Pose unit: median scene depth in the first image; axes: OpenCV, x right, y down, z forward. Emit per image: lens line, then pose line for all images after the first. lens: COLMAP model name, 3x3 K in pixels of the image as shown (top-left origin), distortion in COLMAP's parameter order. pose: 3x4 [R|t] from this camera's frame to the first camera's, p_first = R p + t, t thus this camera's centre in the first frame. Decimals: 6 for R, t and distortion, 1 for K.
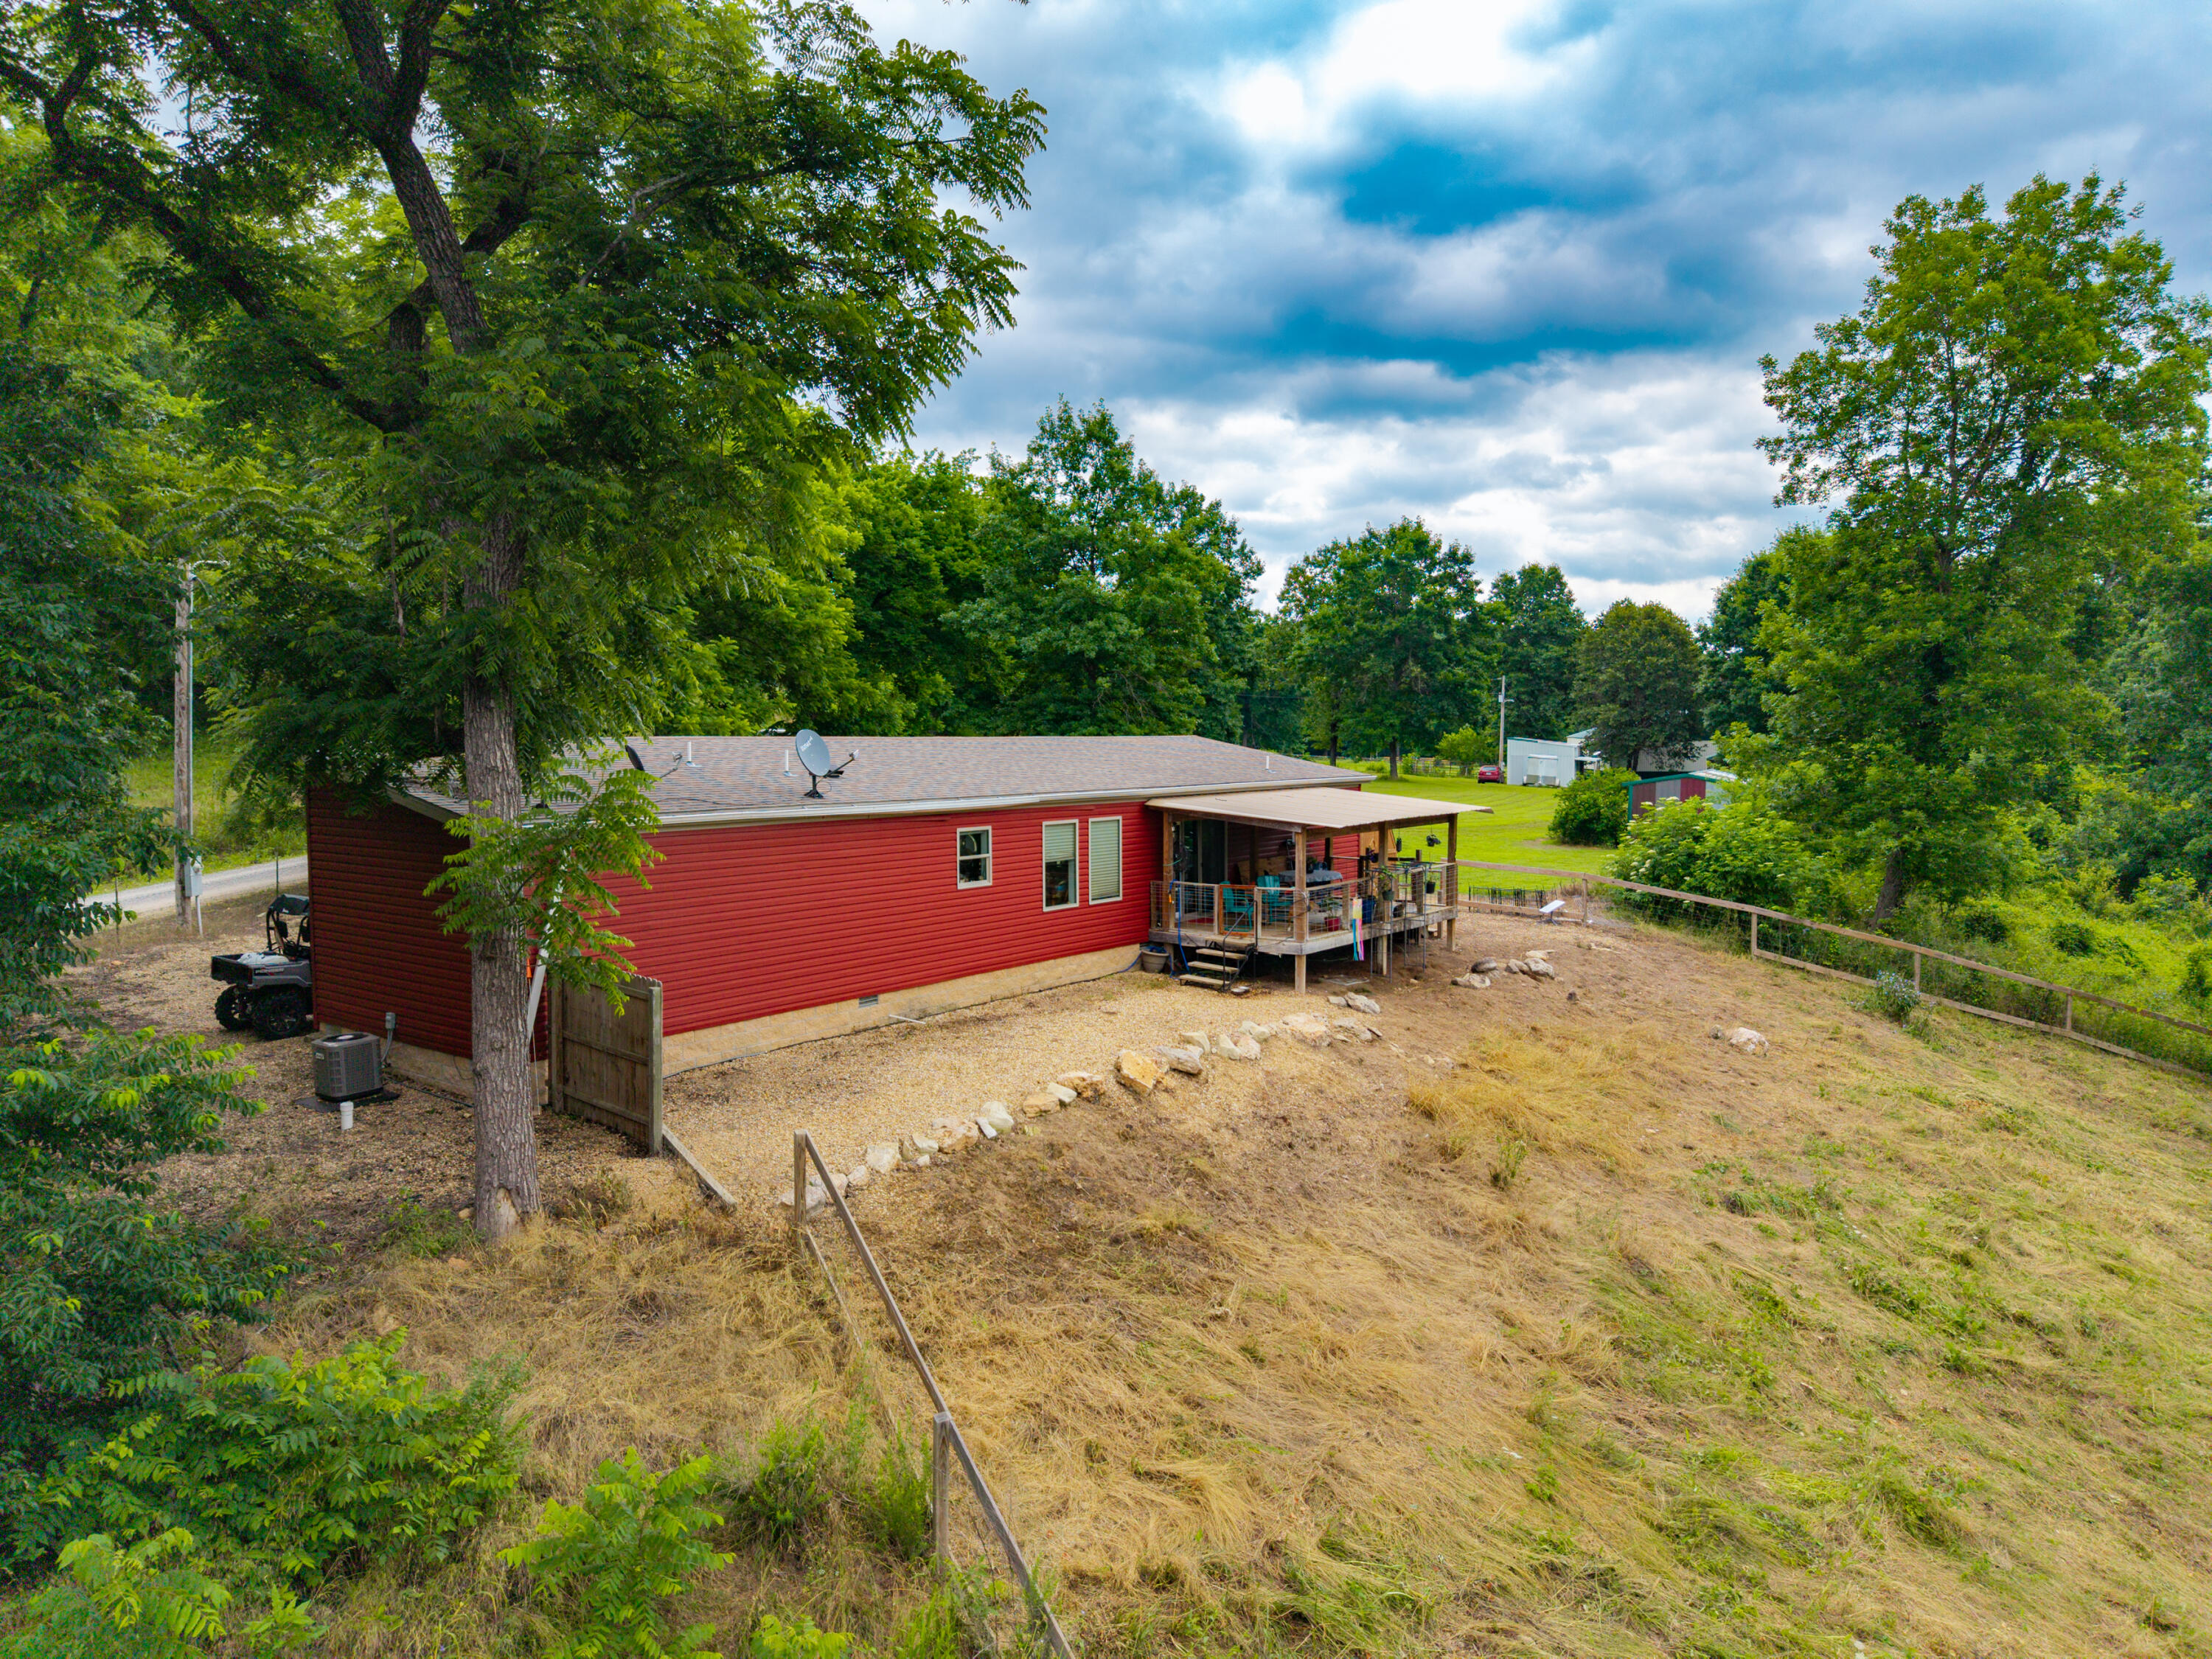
lens RADIAL K [[1487.2, 0, 1100.6], [0, 1487.2, 829.7], [0, 0, 1]] dist [0.007436, -0.009846]
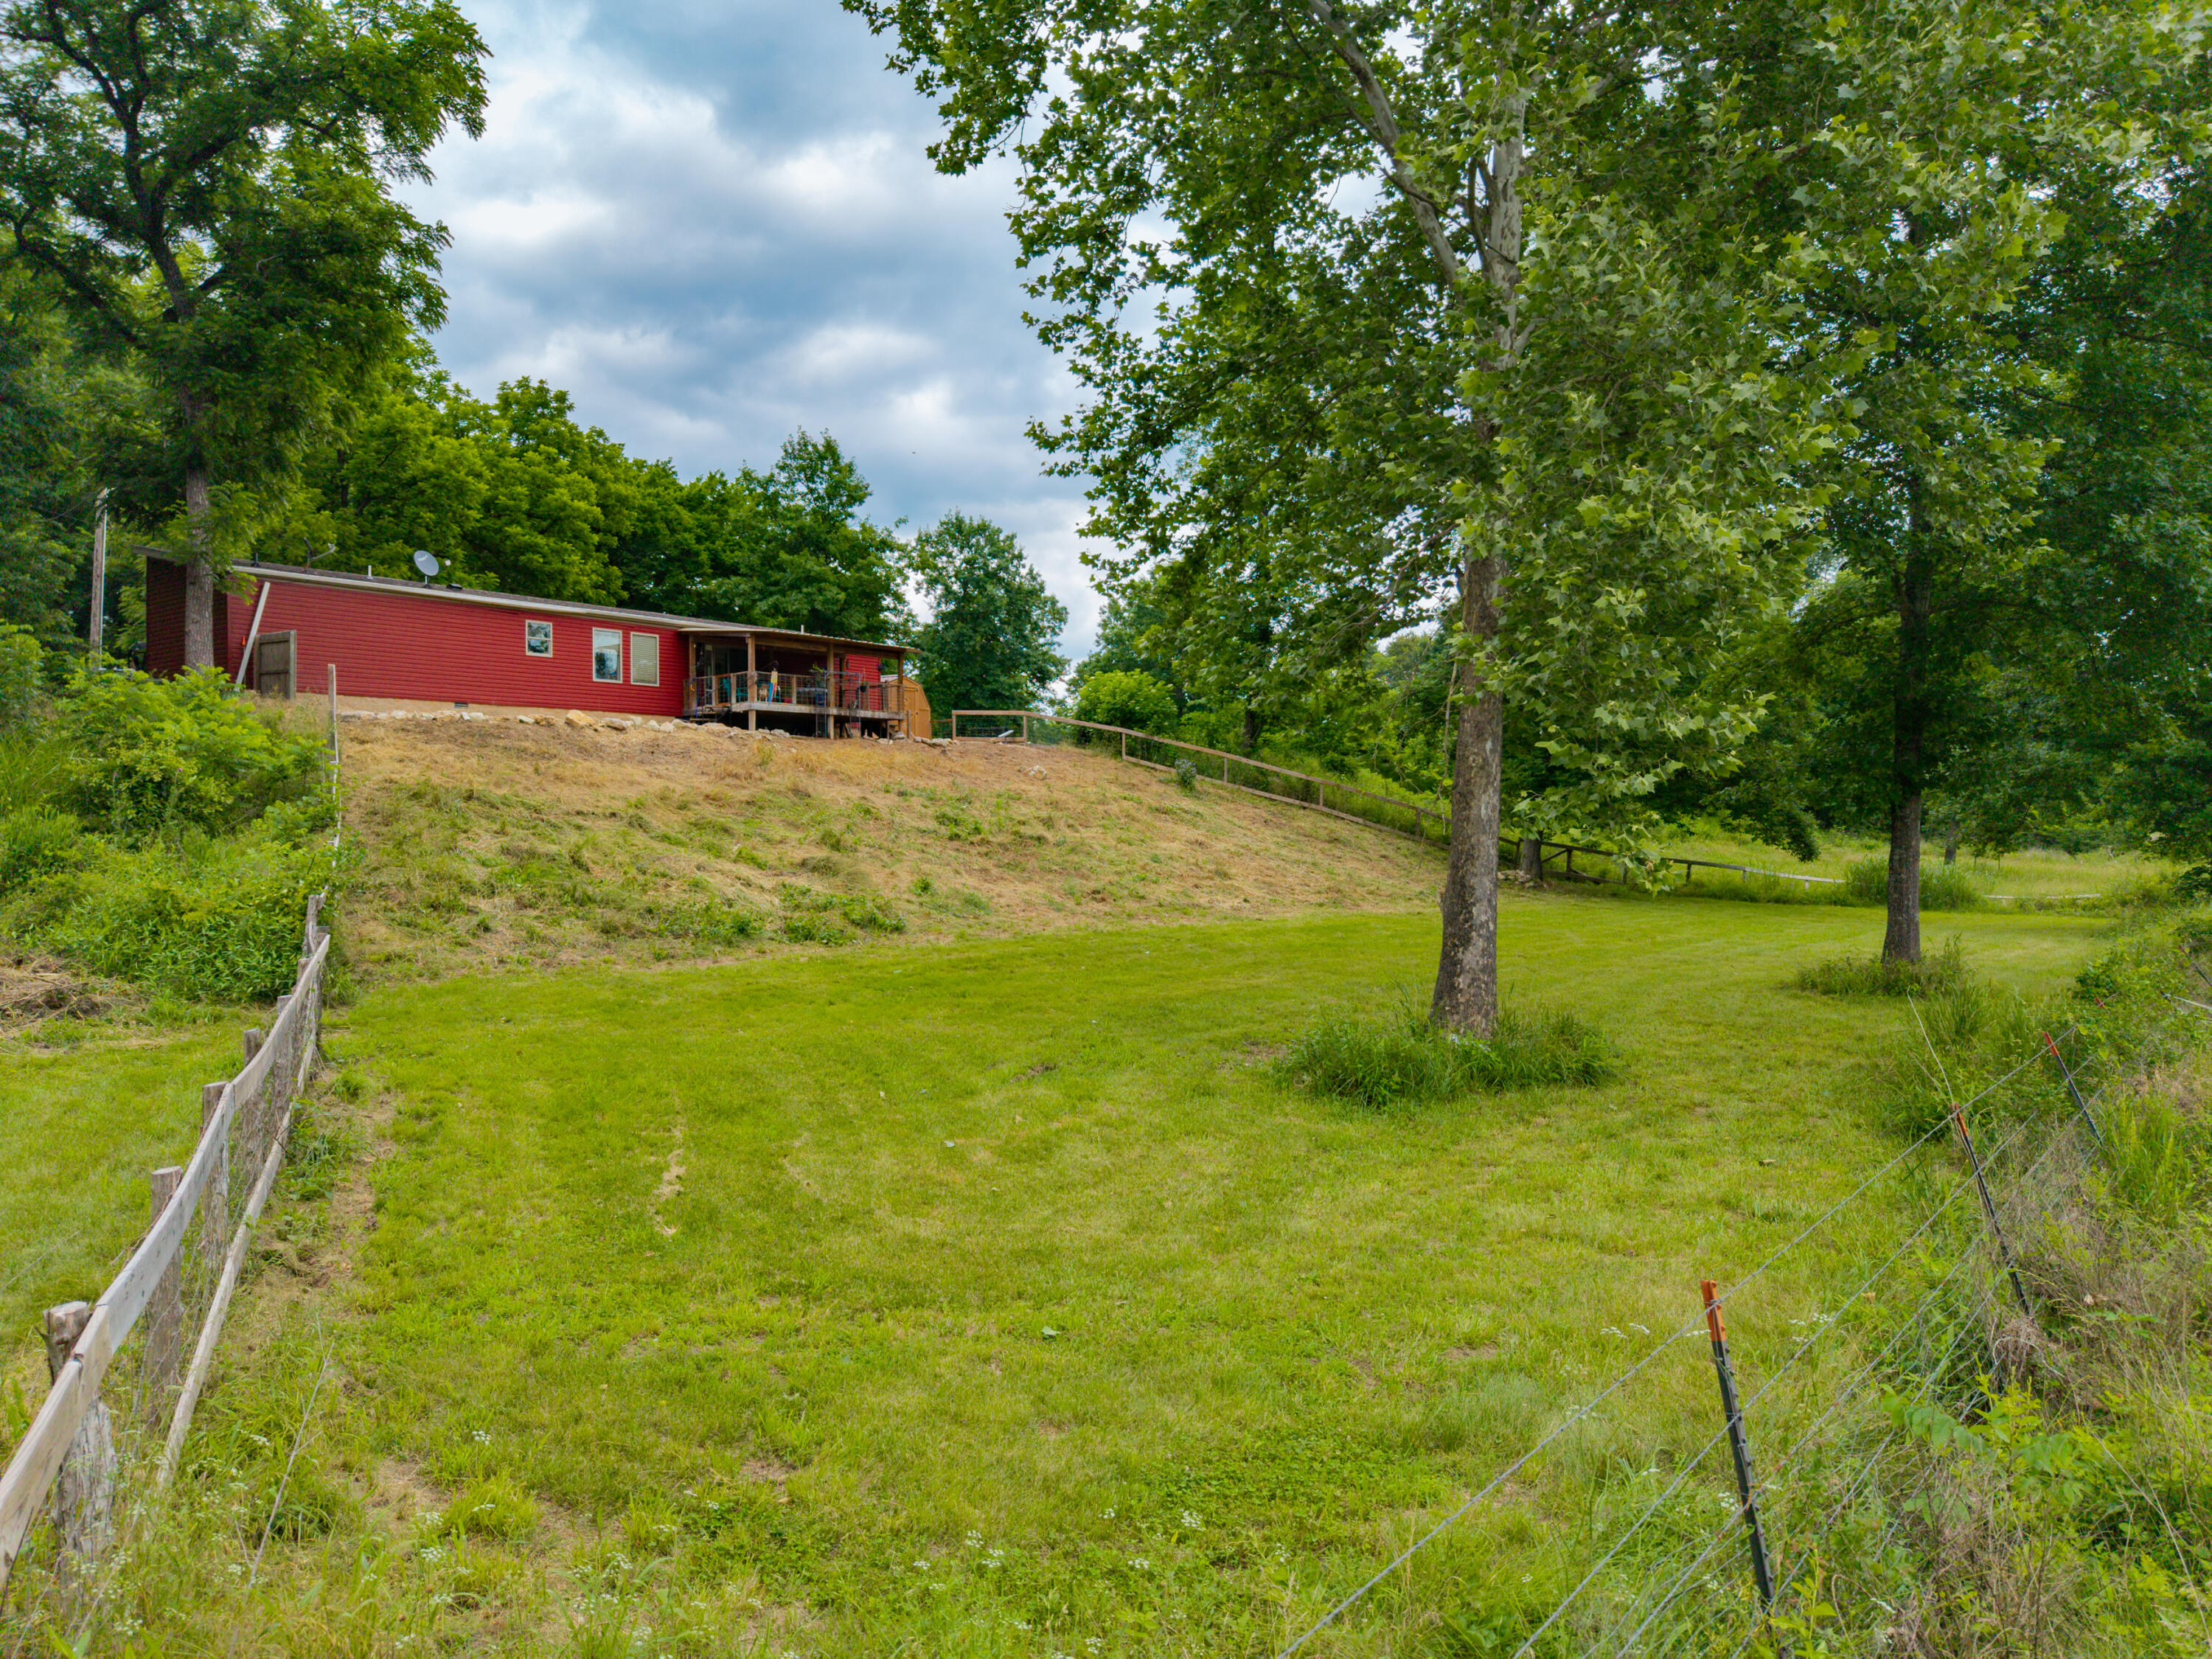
lens RADIAL K [[1487.2, 0, 1111.1], [0, 1487.2, 826.7], [0, 0, 1]] dist [0.007436, -0.009846]
pose [[0.999883, 0.003789, 0.014809, 0.405316], [-0.002935, 0.998357, -0.057223, 0.243501], [-0.015002, 0.057173, 0.998252, -0.540811]]
